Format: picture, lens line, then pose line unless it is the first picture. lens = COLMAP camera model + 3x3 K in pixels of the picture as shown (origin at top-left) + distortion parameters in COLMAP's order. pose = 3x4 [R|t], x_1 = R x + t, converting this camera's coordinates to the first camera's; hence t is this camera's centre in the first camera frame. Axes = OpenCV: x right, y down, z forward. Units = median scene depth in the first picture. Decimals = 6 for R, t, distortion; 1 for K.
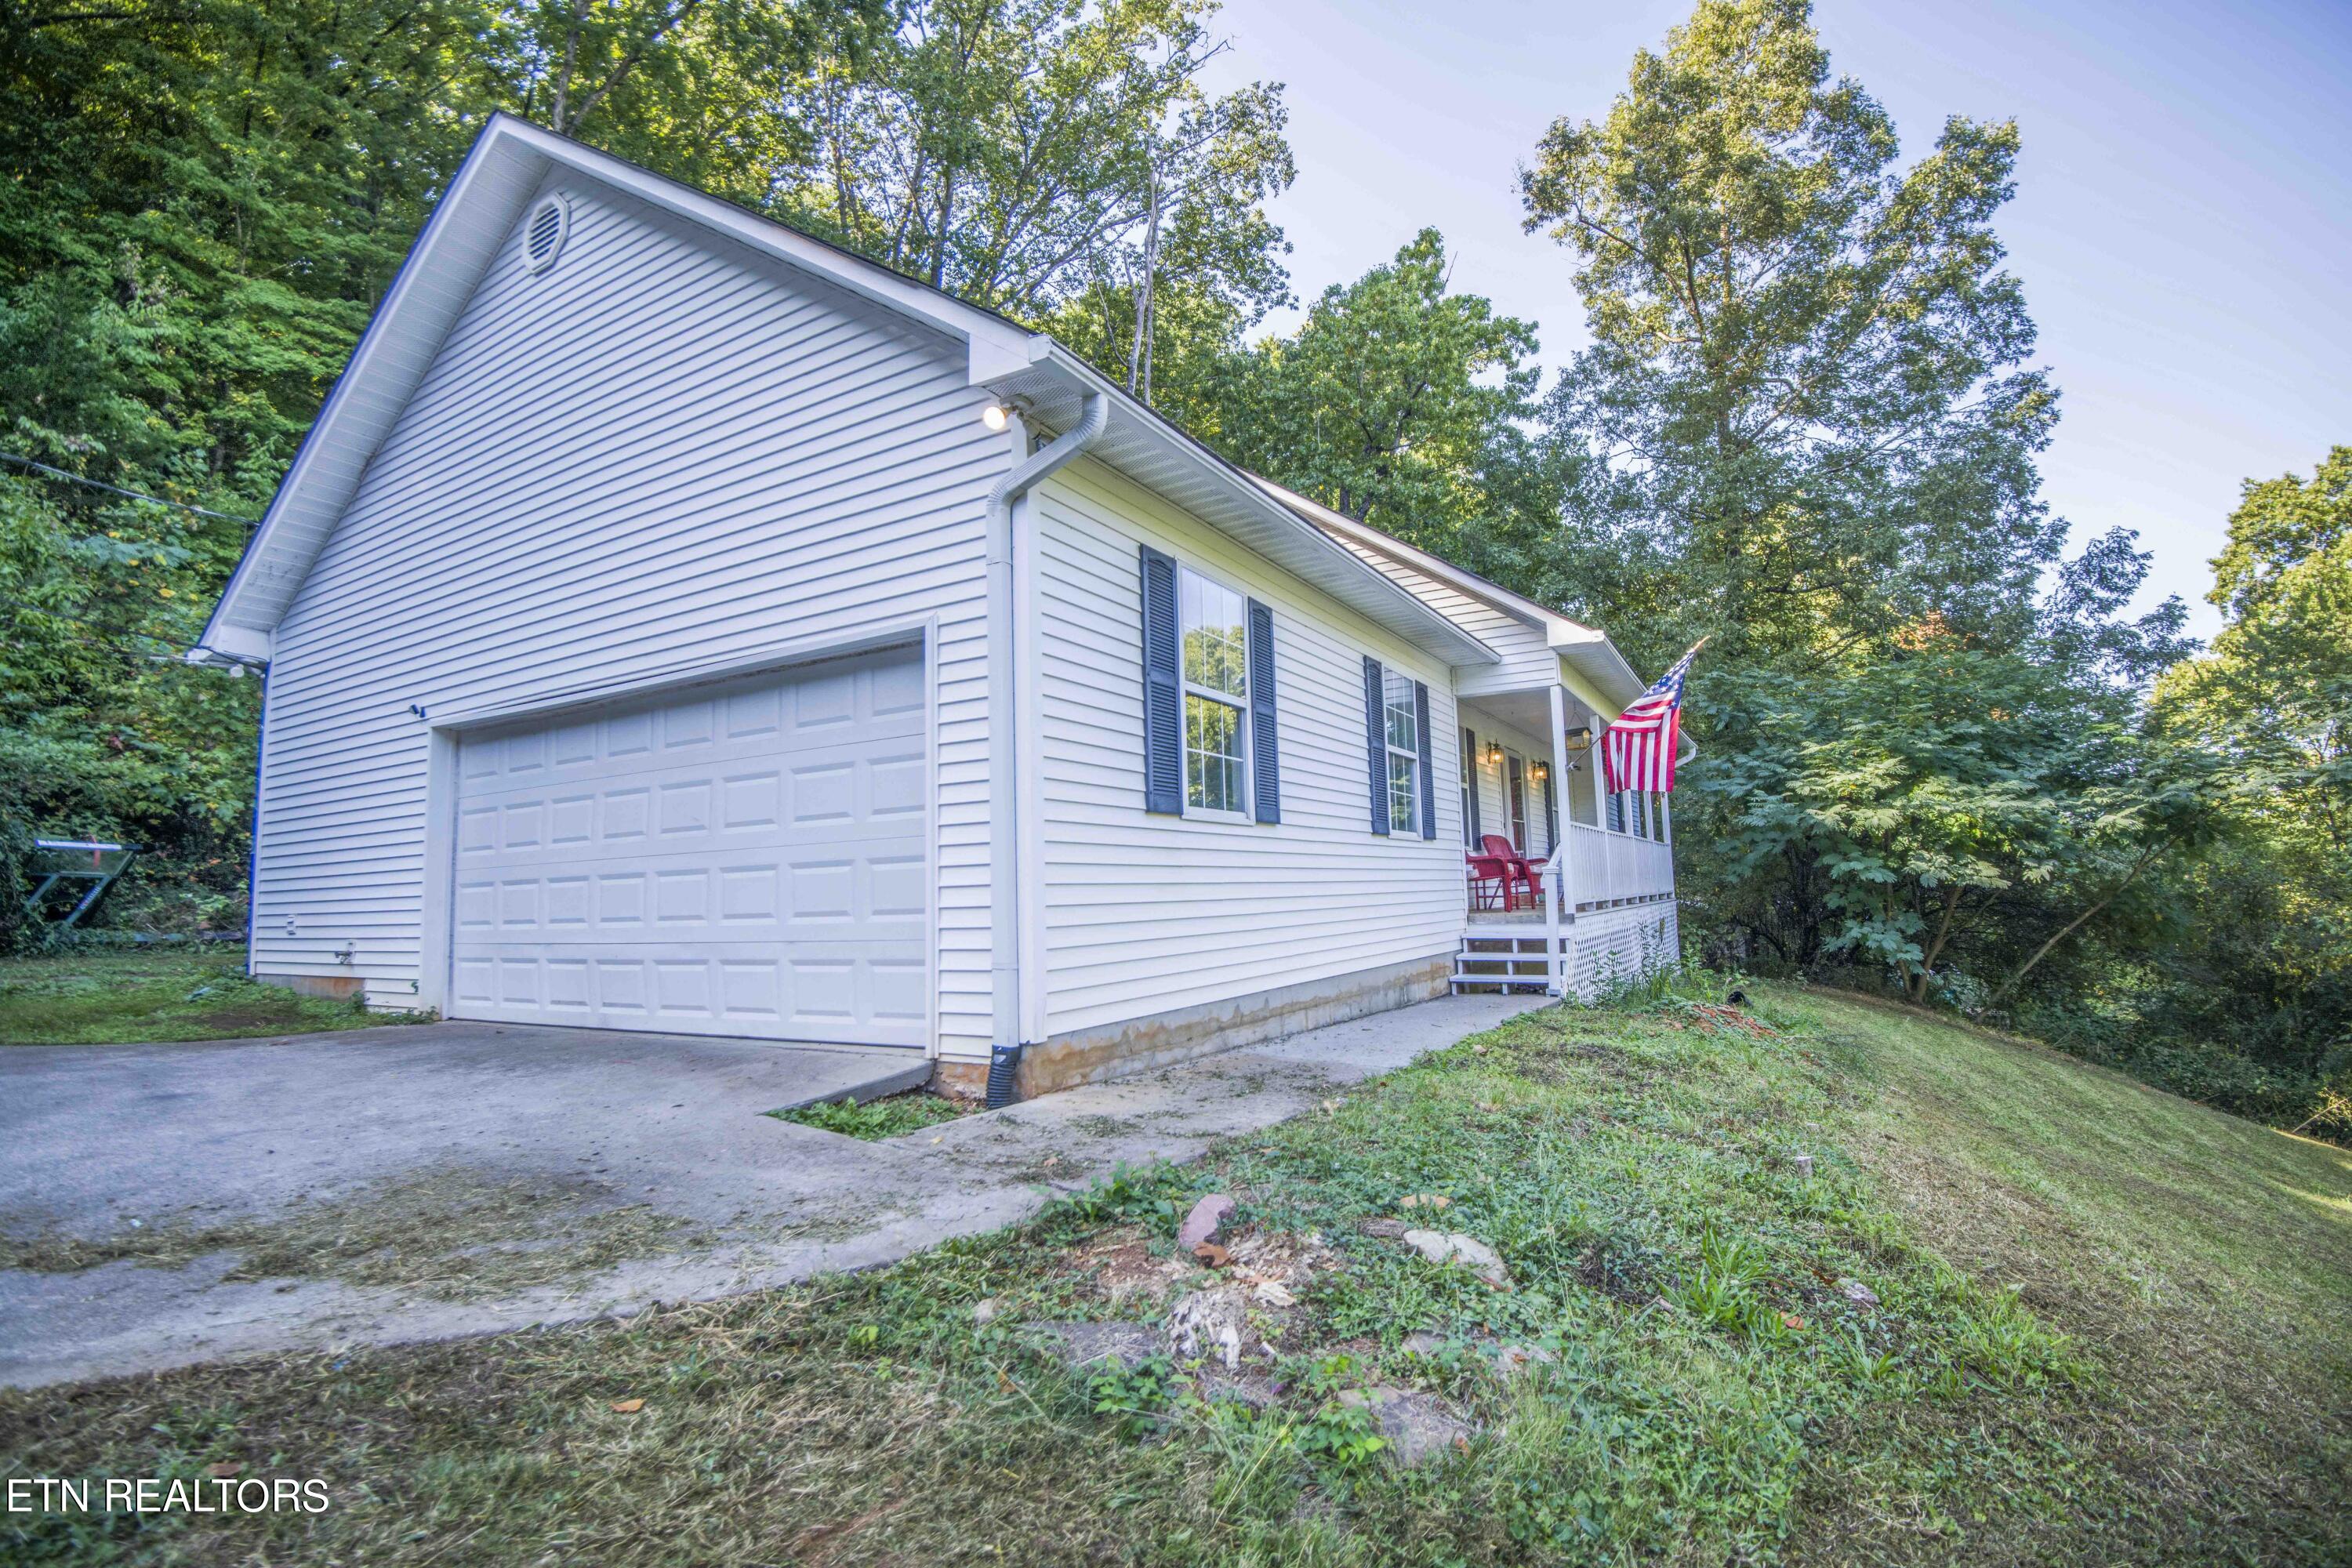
lens RADIAL K [[1072.7, 0, 1175.1], [0, 1072.7, 789.4], [0, 0, 1]] dist [-0.025122, -0.004905]
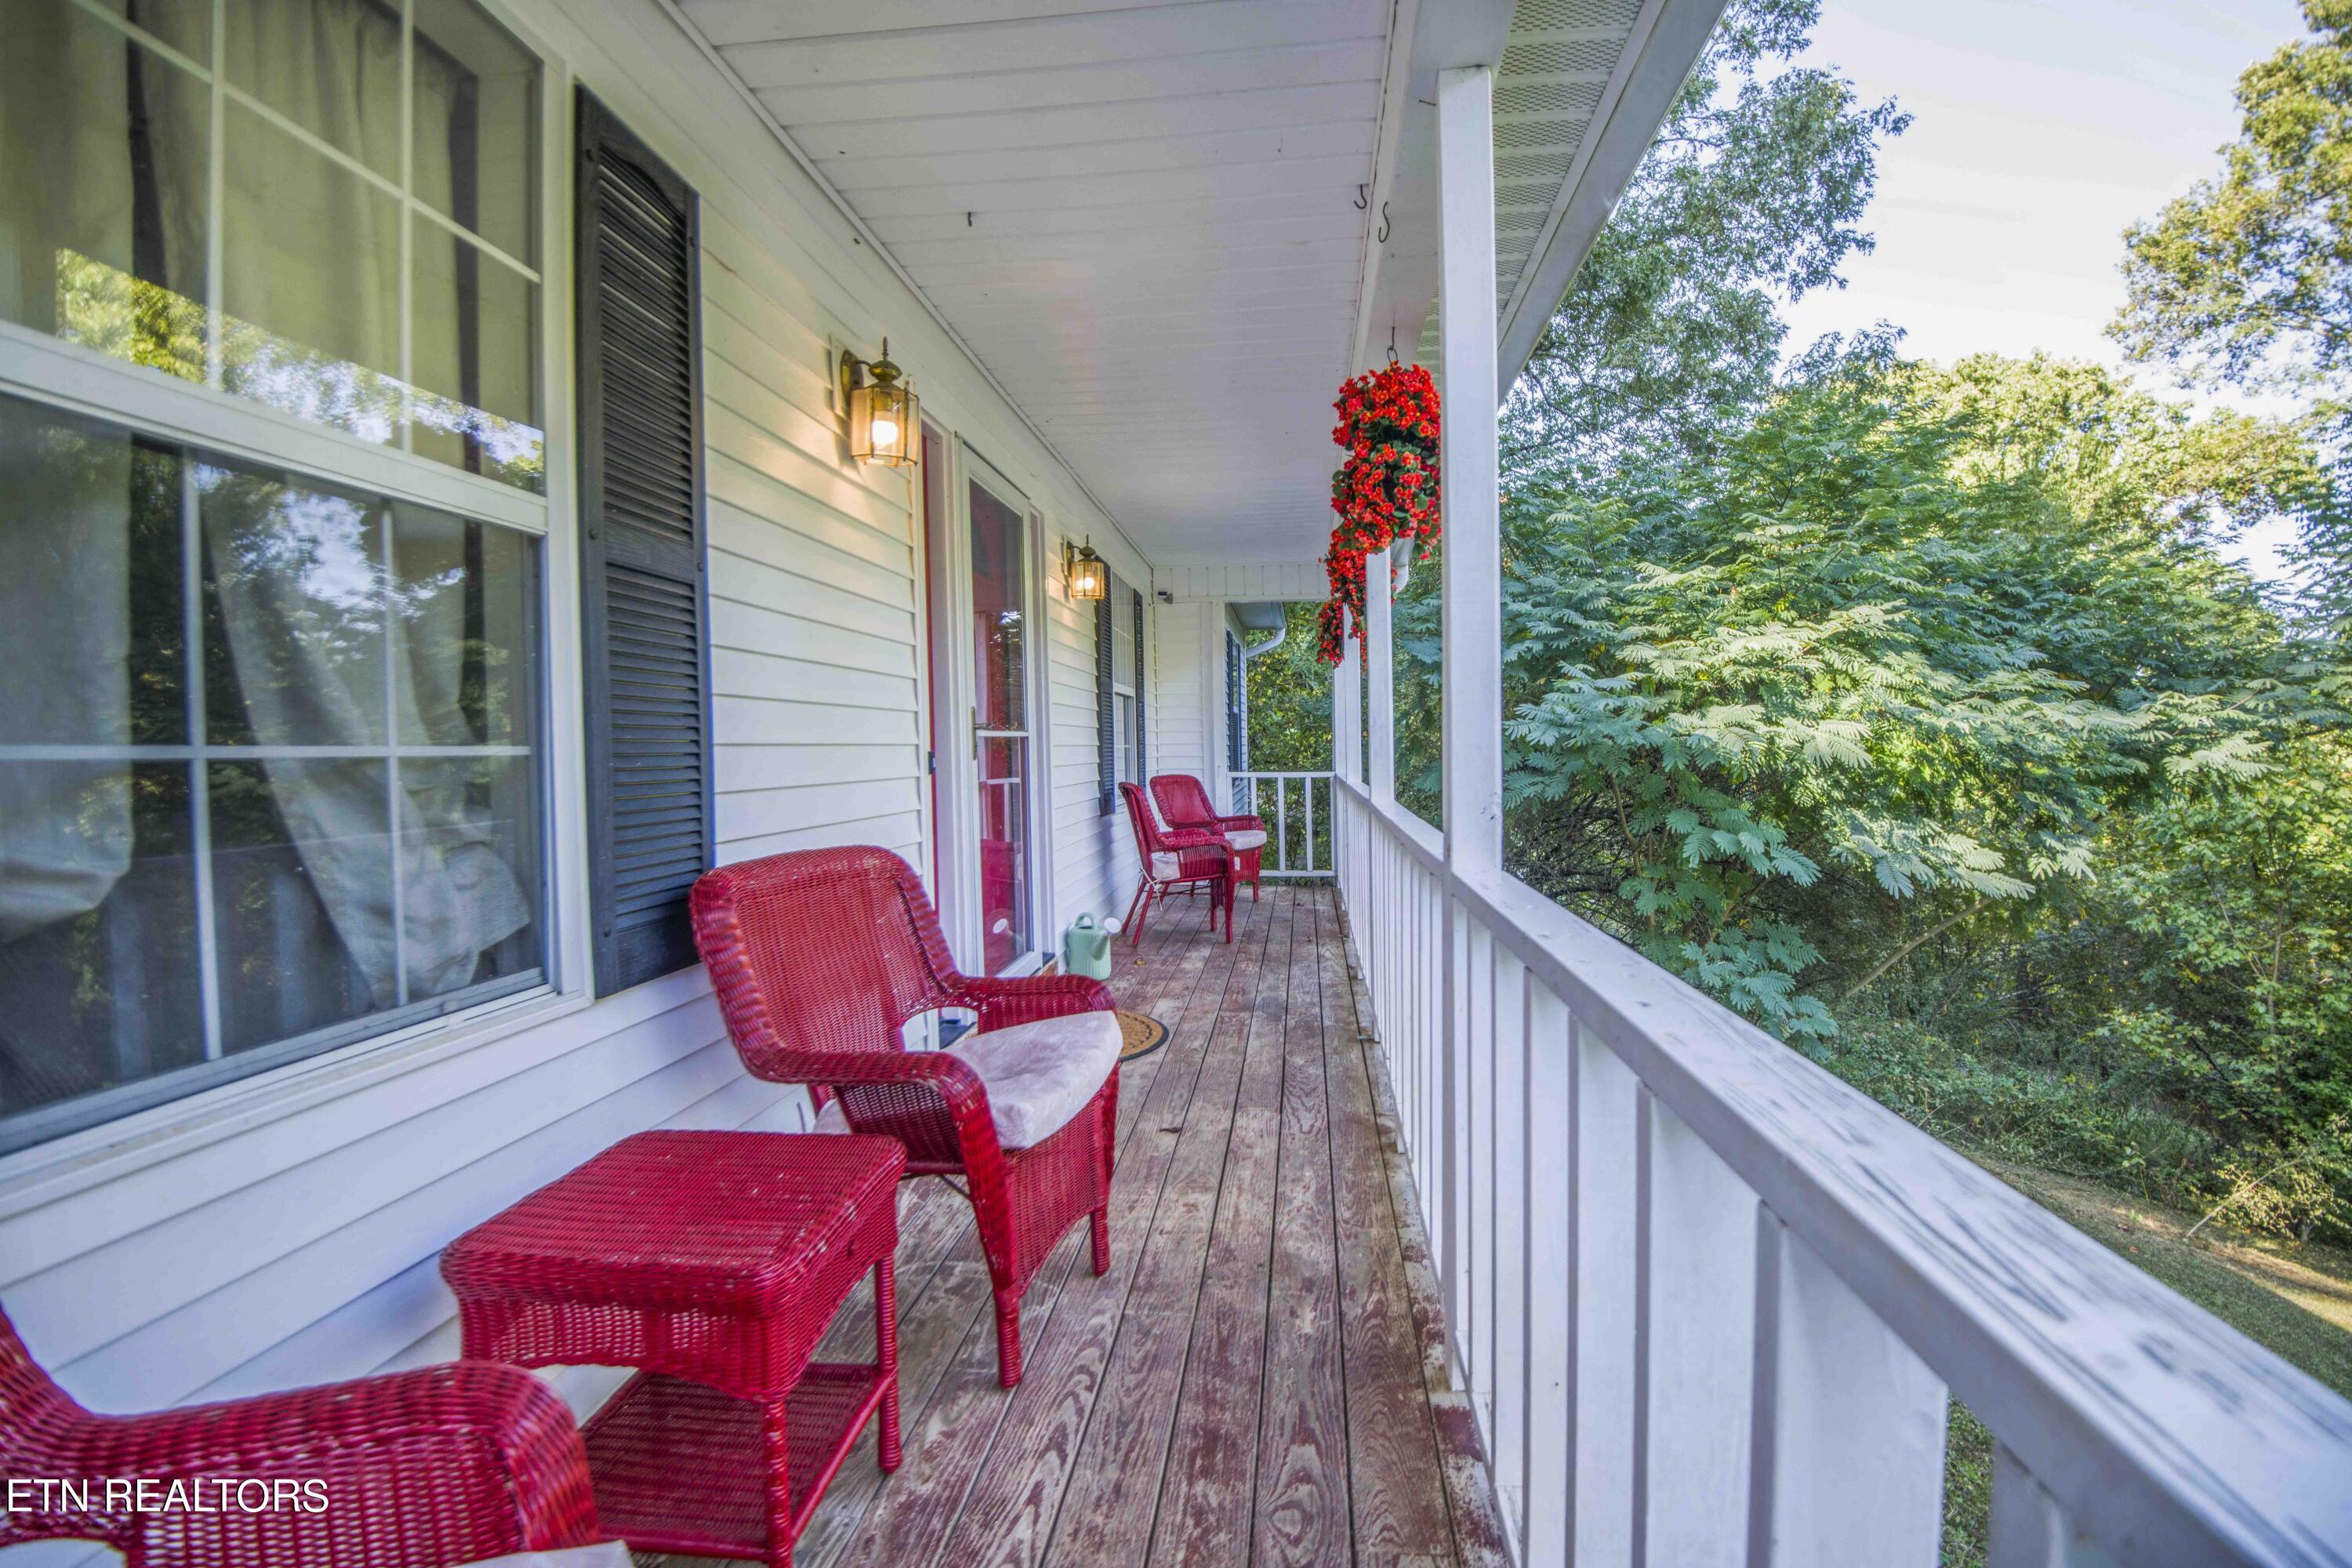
lens RADIAL K [[1072.7, 0, 1179.0], [0, 1072.7, 781.7], [0, 0, 1]] dist [-0.025122, -0.004905]
pose [[0.913629, 0.001421, 0.406547, 0.230695], [-0.049553, 0.992927, 0.107890, 0.009373], [-0.403519, -0.118717, 0.907237, 0.672261]]
